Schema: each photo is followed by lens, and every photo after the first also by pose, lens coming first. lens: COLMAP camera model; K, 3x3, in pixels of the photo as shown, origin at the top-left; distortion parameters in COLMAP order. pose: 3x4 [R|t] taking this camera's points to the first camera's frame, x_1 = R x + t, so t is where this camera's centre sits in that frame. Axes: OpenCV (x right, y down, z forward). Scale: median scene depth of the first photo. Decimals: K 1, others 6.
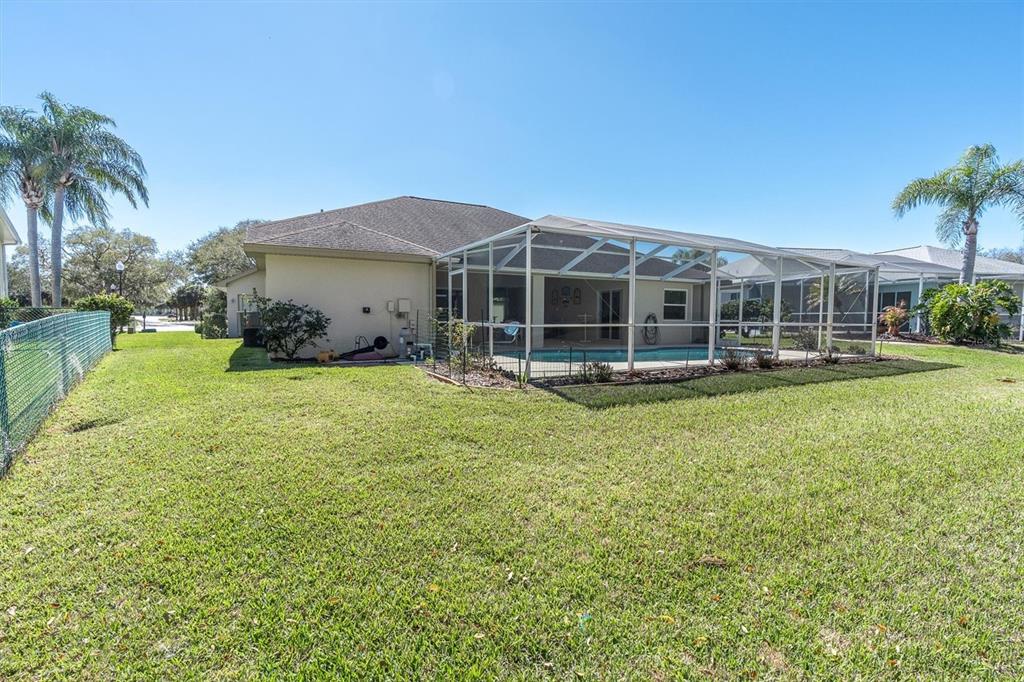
lens RADIAL K [[447.7, 0, 512.0], [0, 447.7, 341.0], [0, 0, 1]] dist [0.001325, 0.000092]
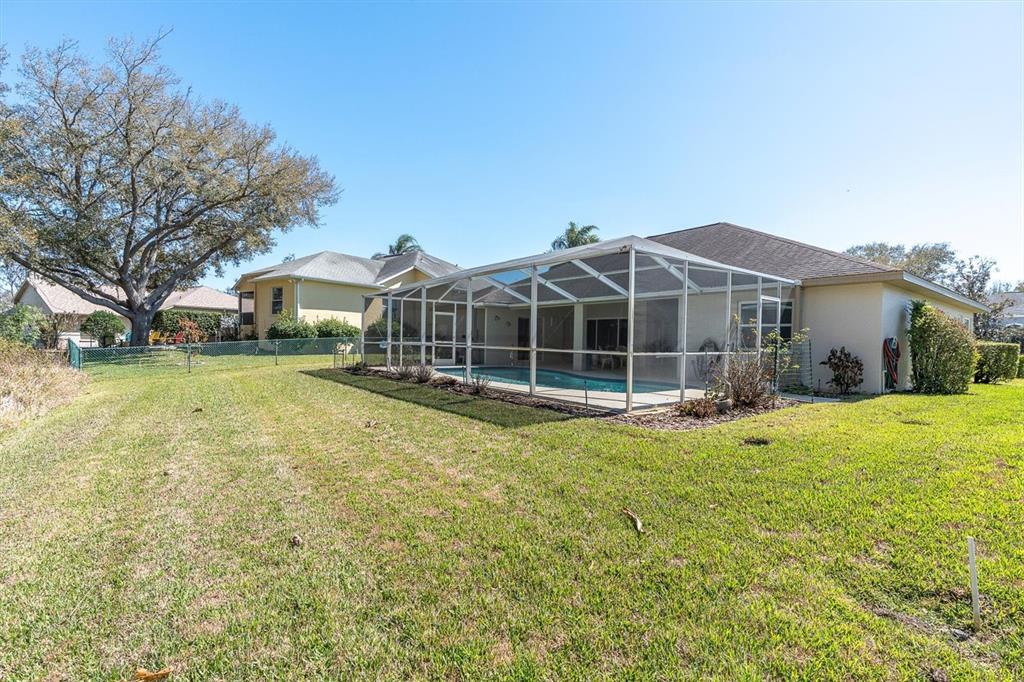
lens RADIAL K [[470.0, 0, 512.0], [0, 470.0, 341.0], [0, 0, 1]] dist [0.000266, -0.000046]
pose [[0.177831, -0.008025, -0.984028, 1.005500], [-0.077370, 0.996757, -0.022111, -0.020270], [0.981015, 0.080066, 0.176634, 0.587669]]
